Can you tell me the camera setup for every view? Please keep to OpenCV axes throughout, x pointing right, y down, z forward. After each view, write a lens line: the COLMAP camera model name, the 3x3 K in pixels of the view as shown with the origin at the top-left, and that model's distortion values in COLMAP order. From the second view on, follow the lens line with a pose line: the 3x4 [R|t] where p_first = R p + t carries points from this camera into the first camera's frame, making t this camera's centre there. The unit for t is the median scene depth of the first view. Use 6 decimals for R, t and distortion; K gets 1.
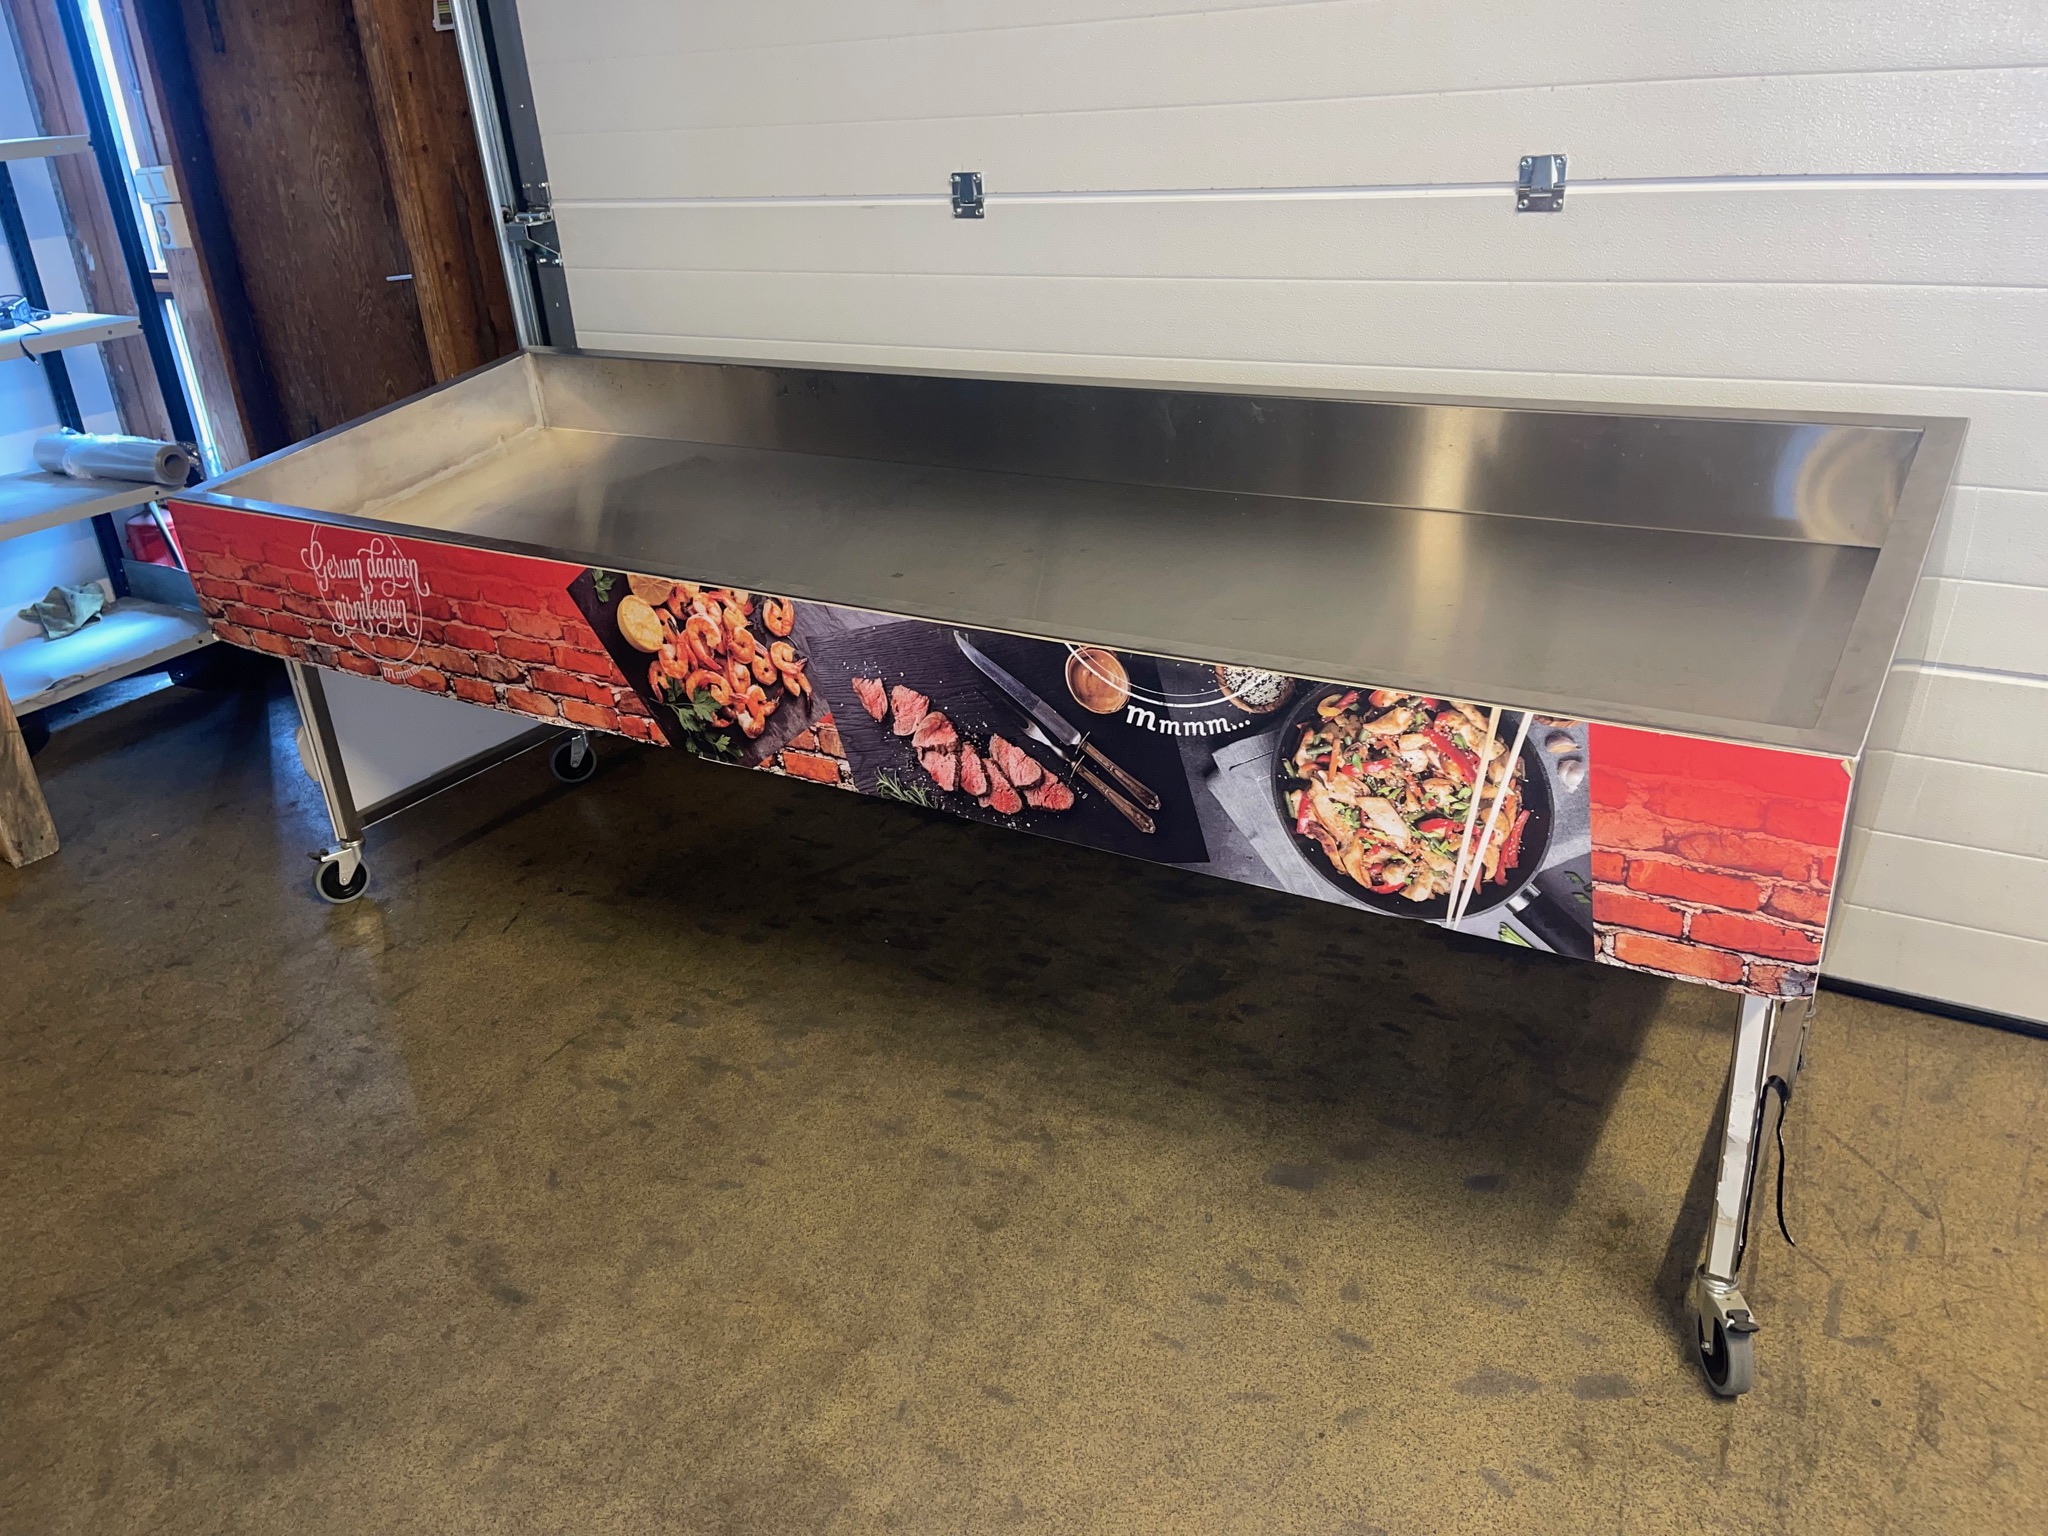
lens RADIAL K [[1526.8, 0, 1020.6], [0, 1526.8, 771.9], [0, 0, 1]] dist [0.056376, -0.080350]
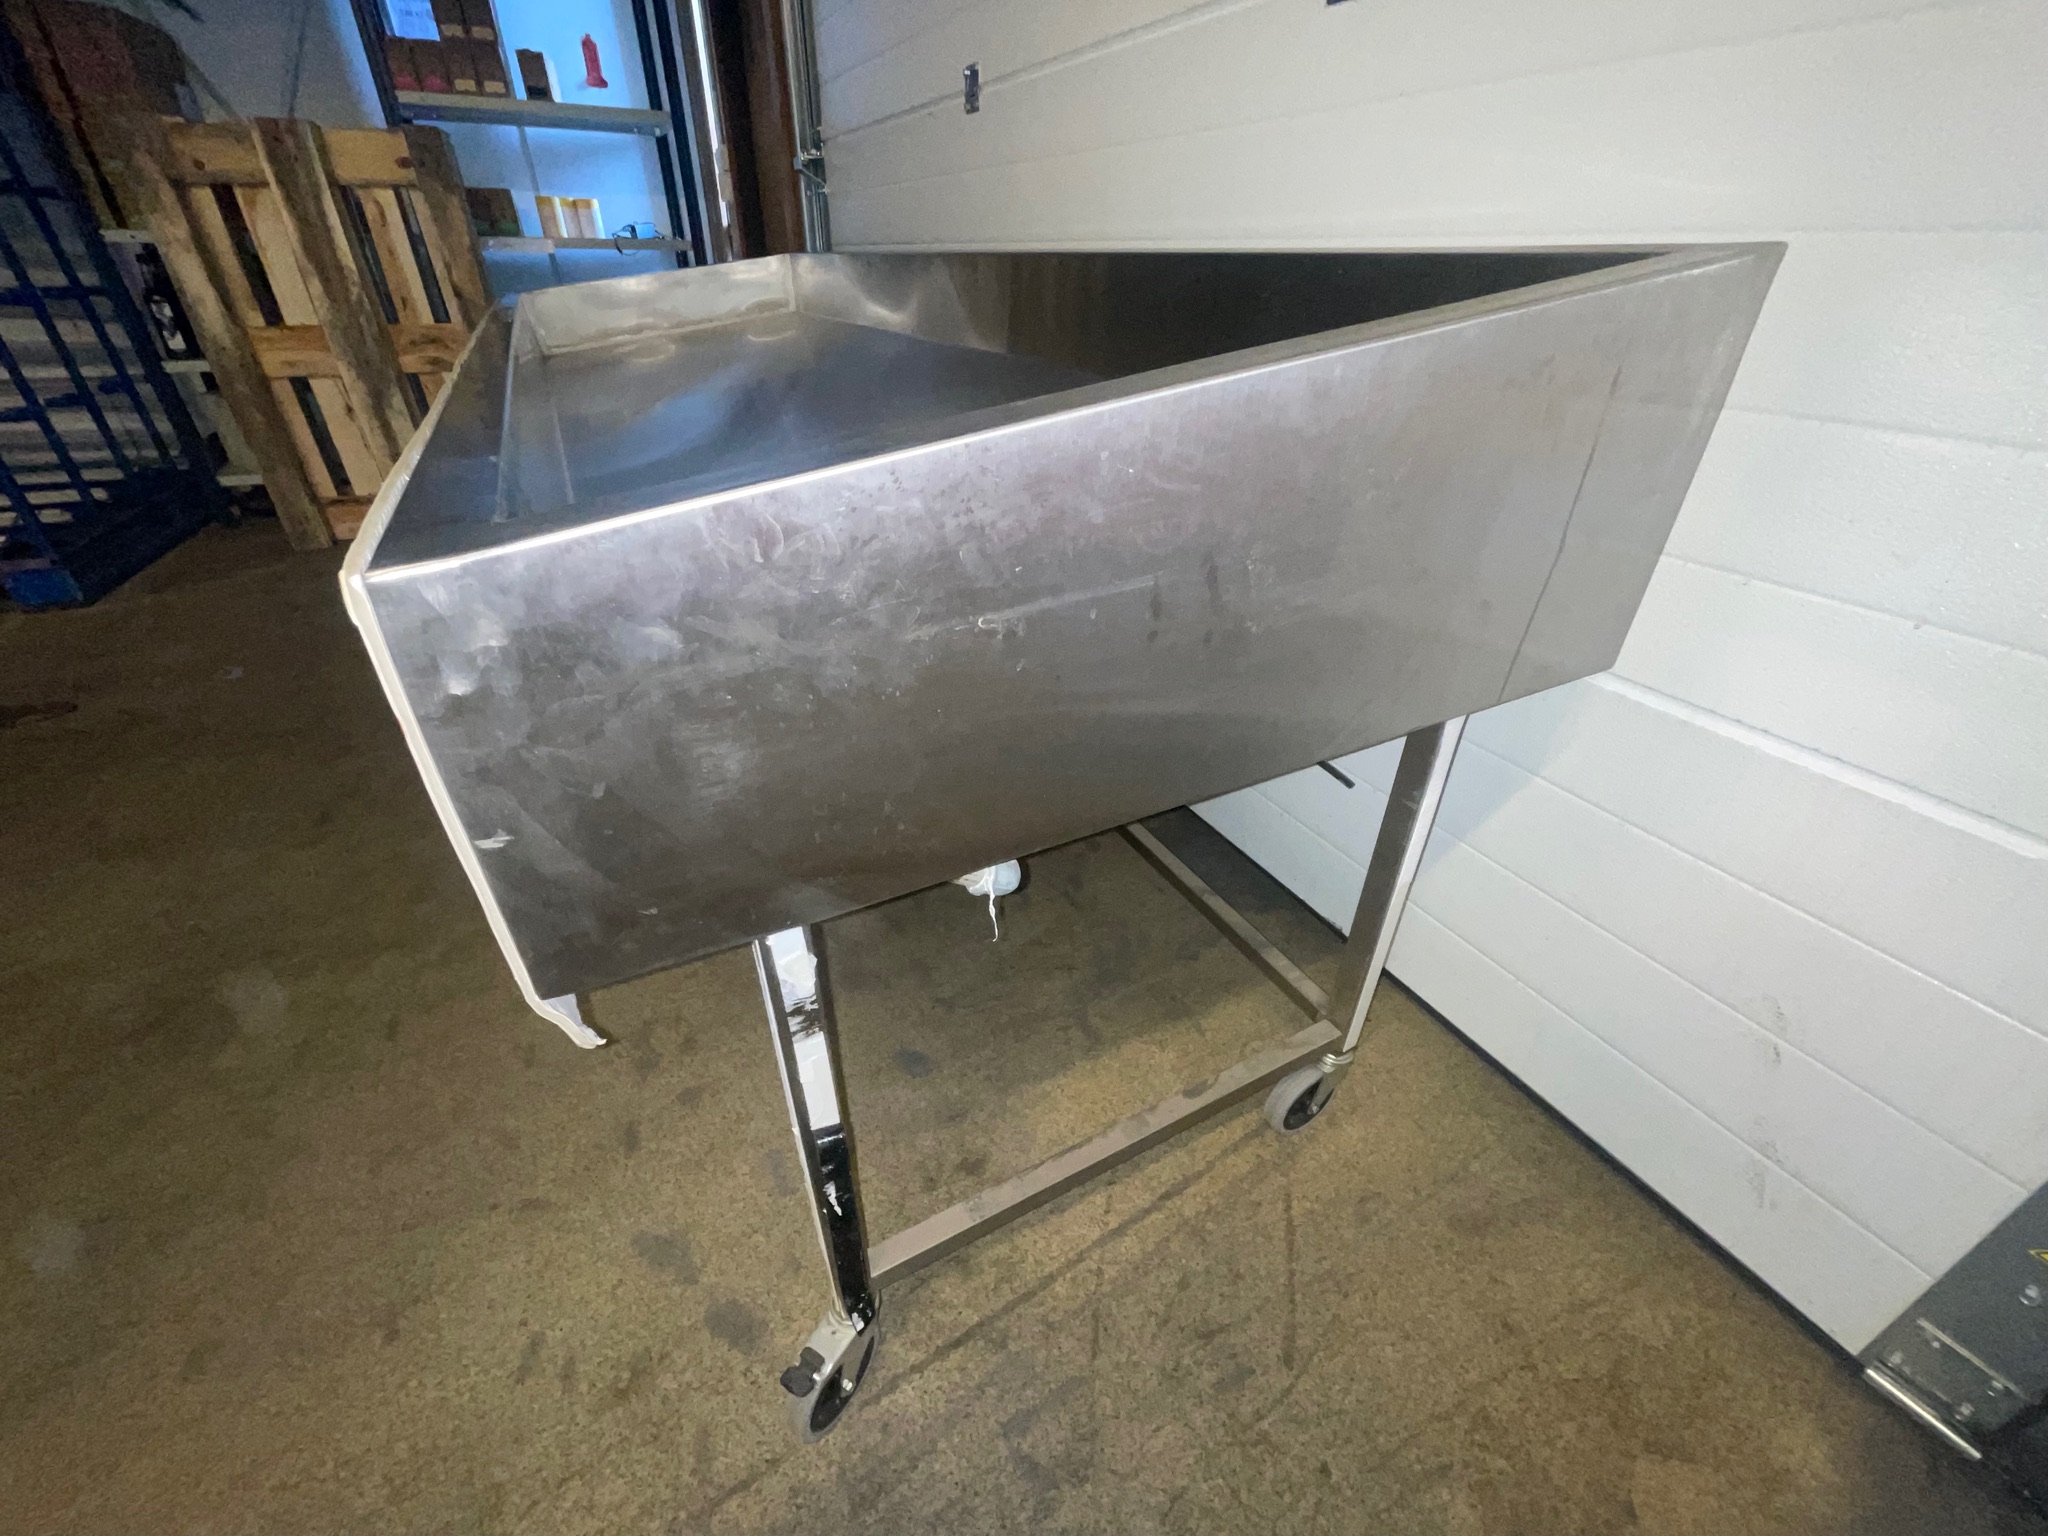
lens RADIAL K [[819.2, 0, 1031.8], [0, 819.2, 761.7], [0, 0, 1]] dist [0.005164, 0.000194]
pose [[0.866675, 0.324501, -0.378910, 0.516423], [-0.273814, 0.944322, 0.182433, -0.033717], [0.417012, -0.054359, 0.907274, 0.569277]]
